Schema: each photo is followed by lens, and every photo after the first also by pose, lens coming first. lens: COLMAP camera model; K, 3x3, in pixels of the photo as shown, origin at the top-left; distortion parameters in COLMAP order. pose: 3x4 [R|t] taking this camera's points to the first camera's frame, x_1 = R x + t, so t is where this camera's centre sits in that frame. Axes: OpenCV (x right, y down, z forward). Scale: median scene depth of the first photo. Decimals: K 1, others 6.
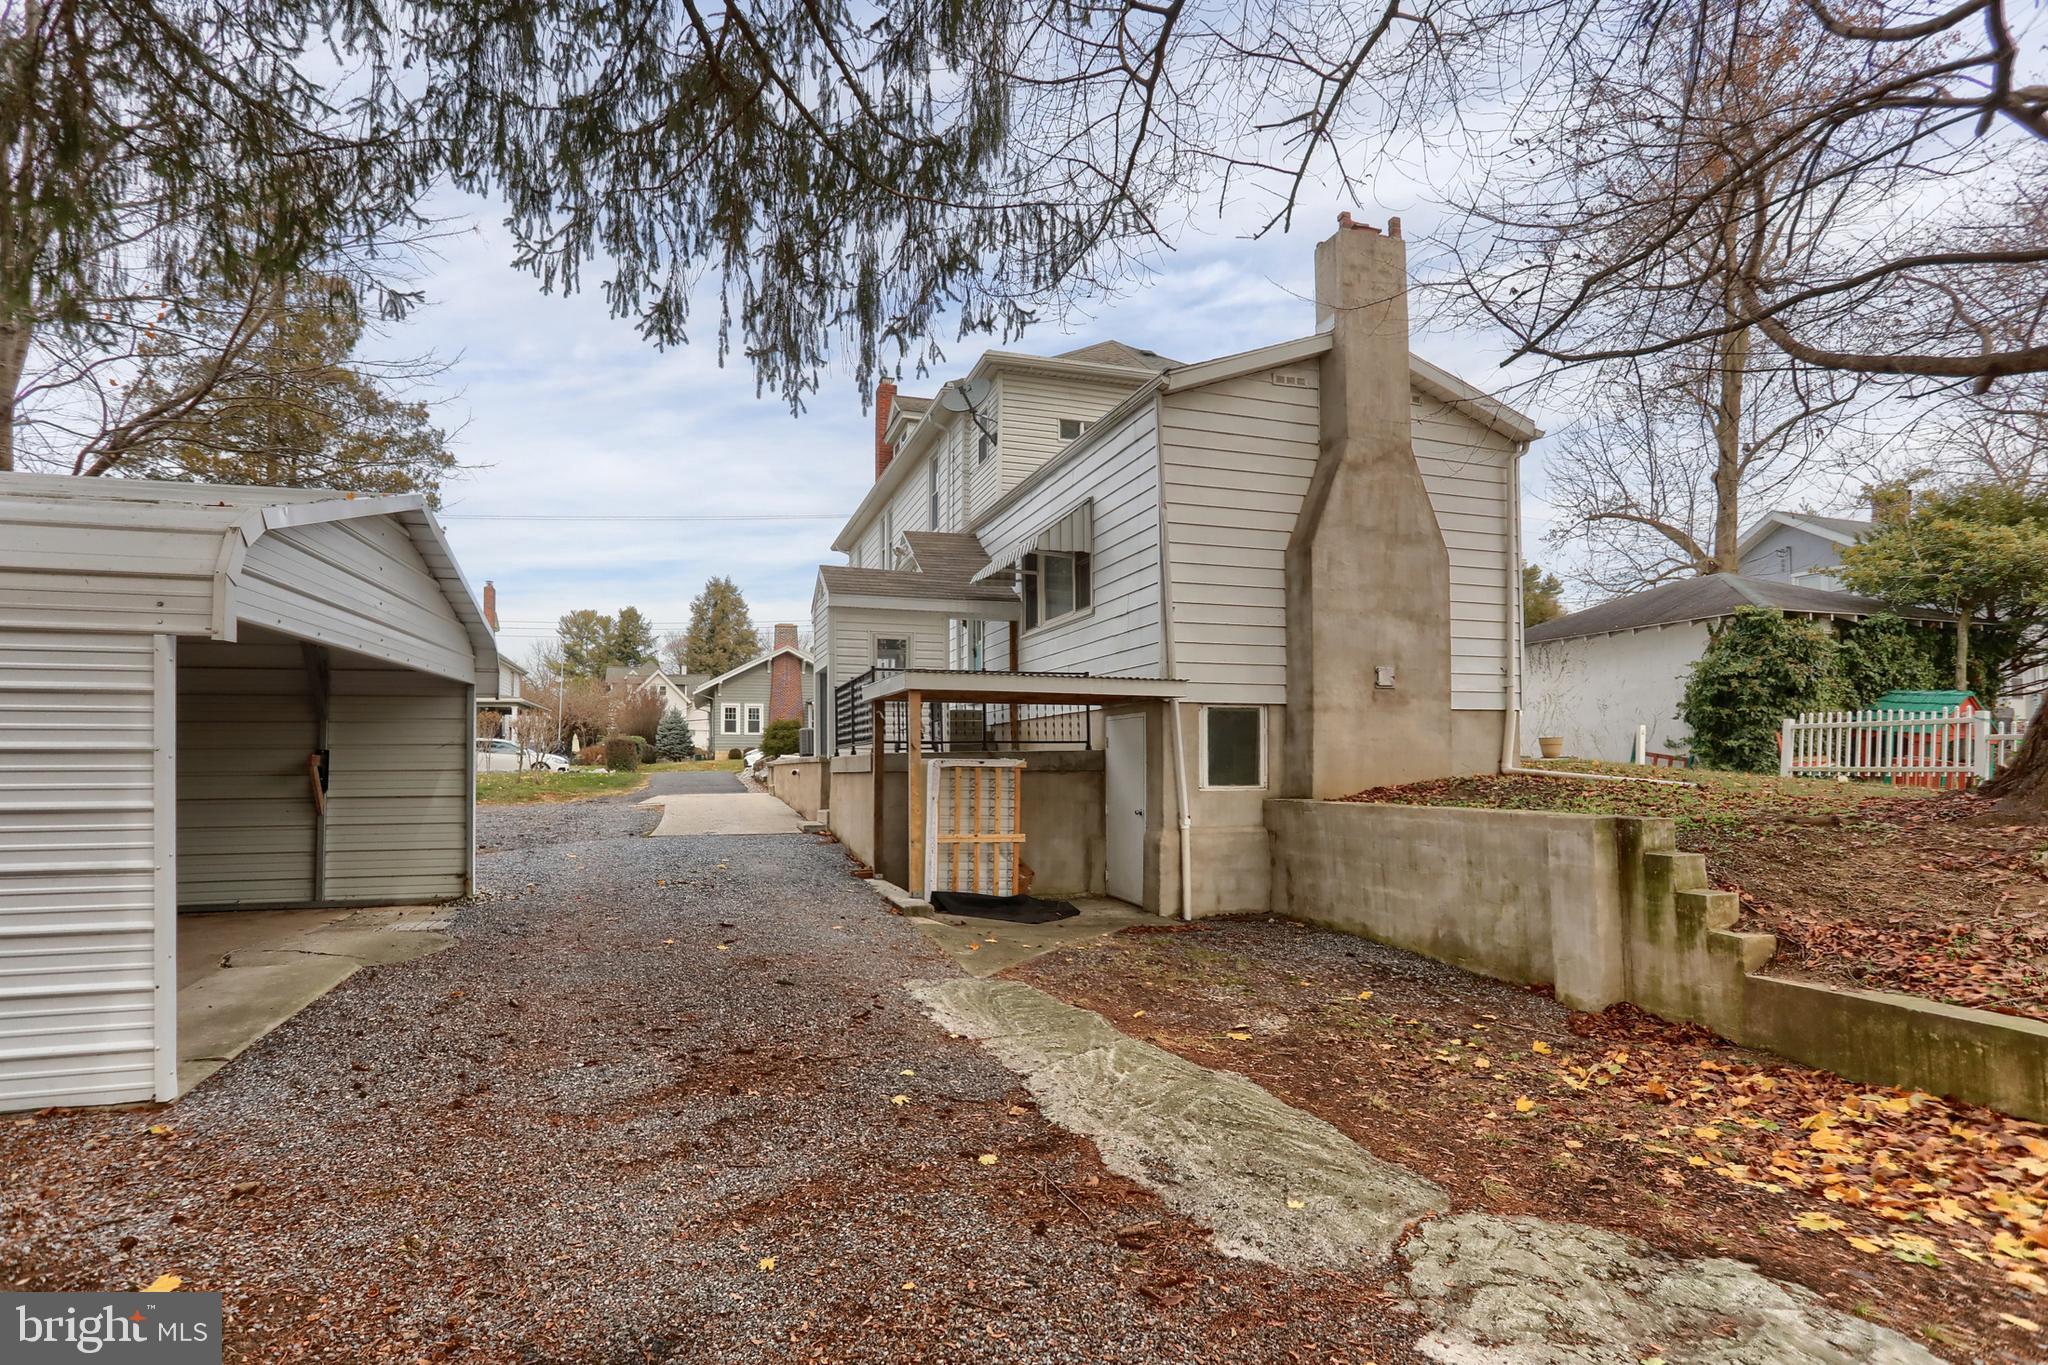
lens RADIAL K [[1115.6, 0, 1053.0], [0, 1115.6, 722.7], [0, 0, 1]] dist [-0.013659, 0.000542]
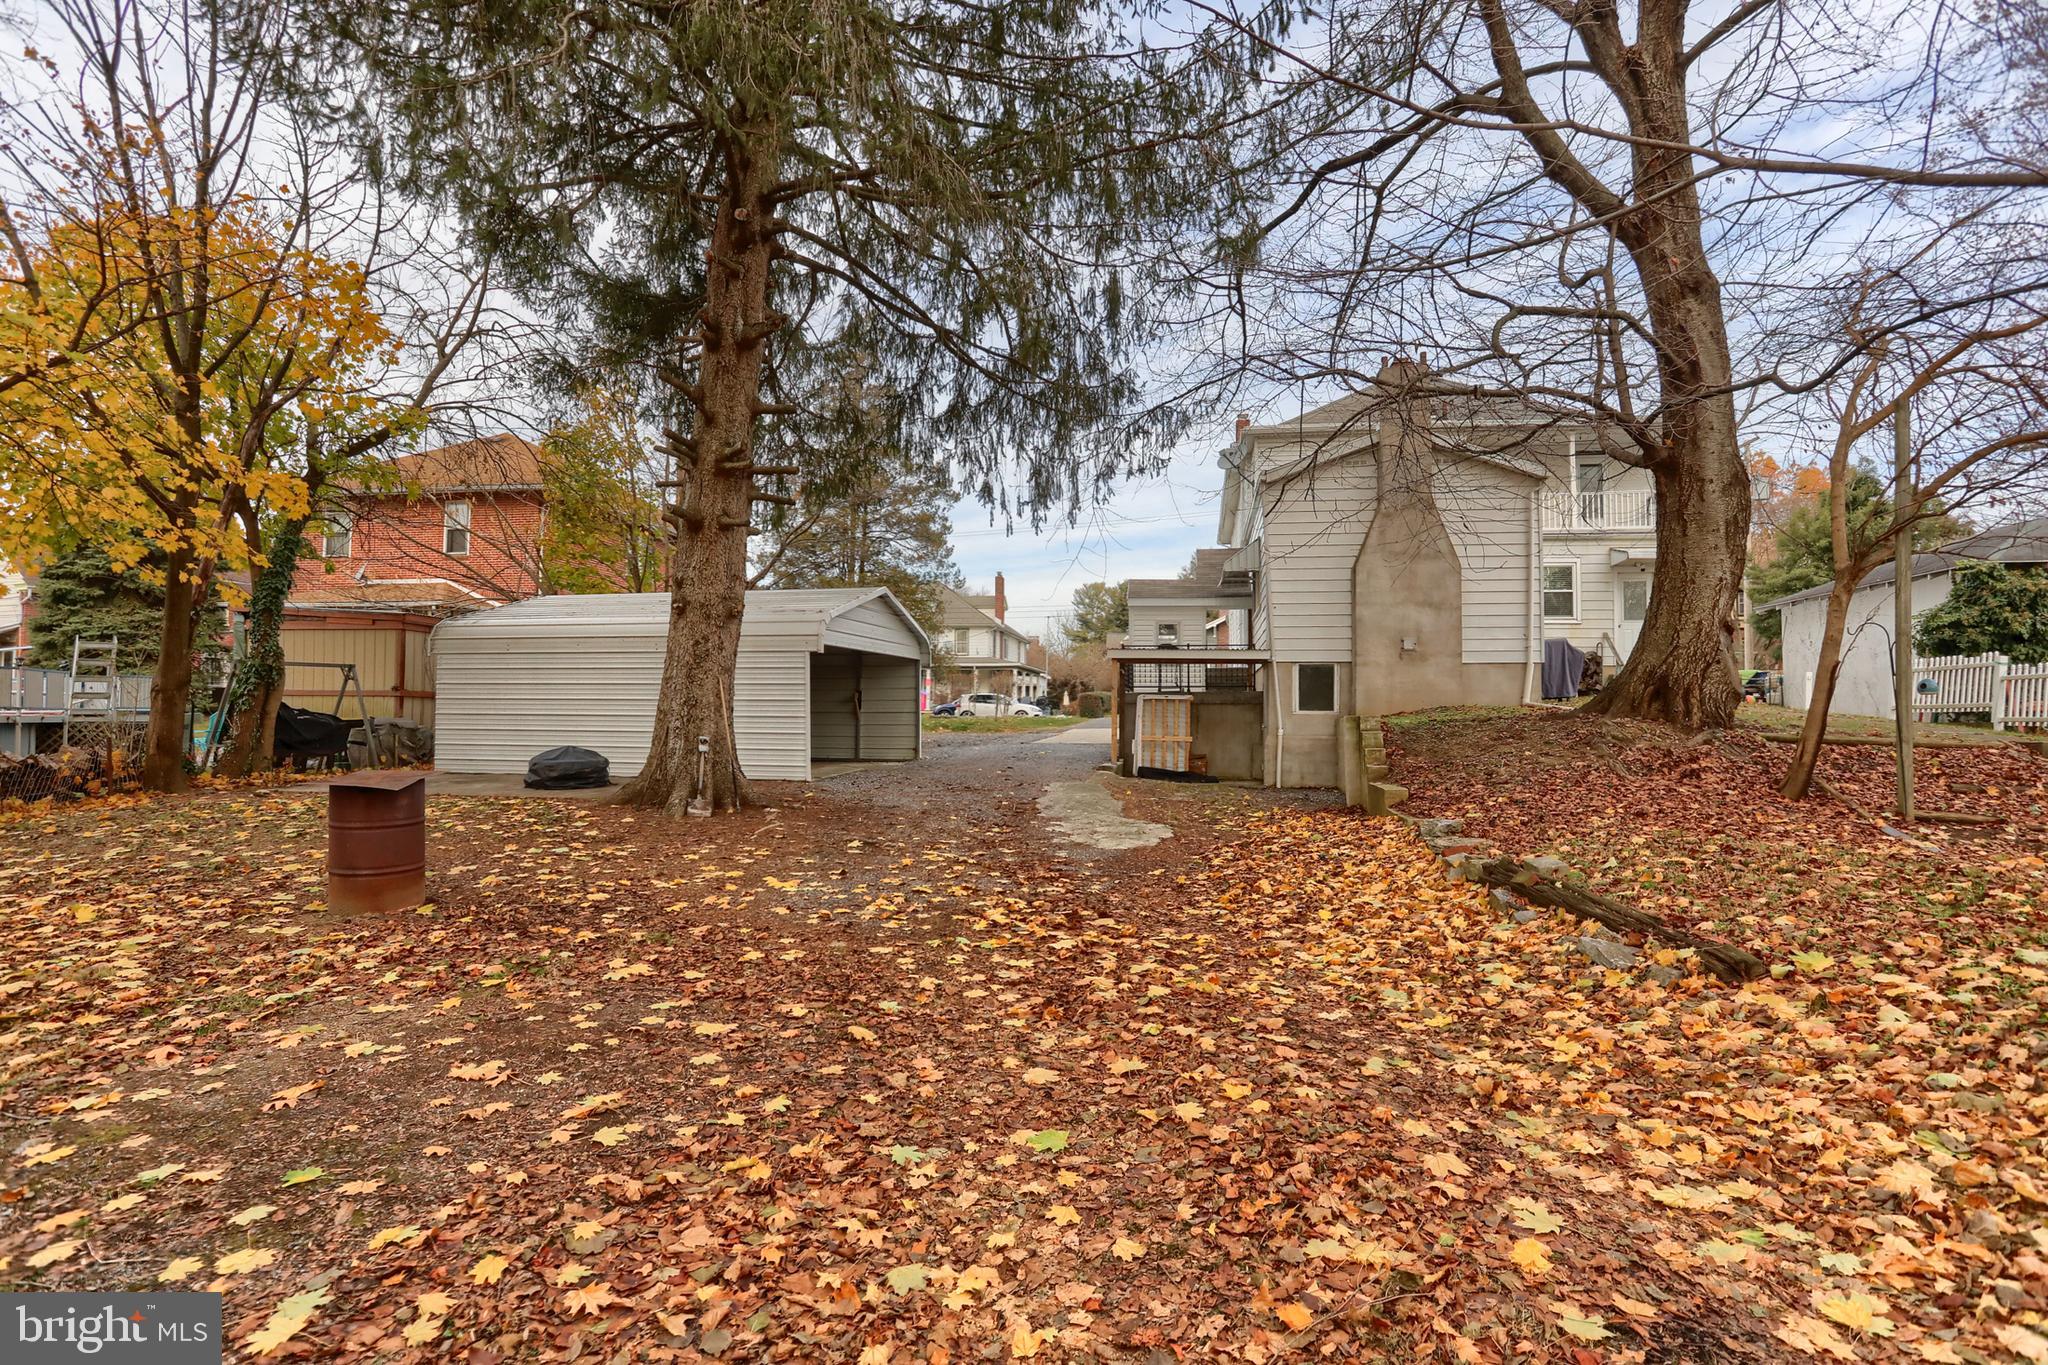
lens RADIAL K [[1113.7, 0, 1029.7], [0, 1113.7, 678.9], [0, 0, 1]] dist [0.003595, 0.000021]
pose [[0.892872, -0.011054, -0.450175, 0.520899], [0.010035, 0.999939, -0.004649, 0.011558], [0.450199, -0.000366, 0.892928, -0.674825]]
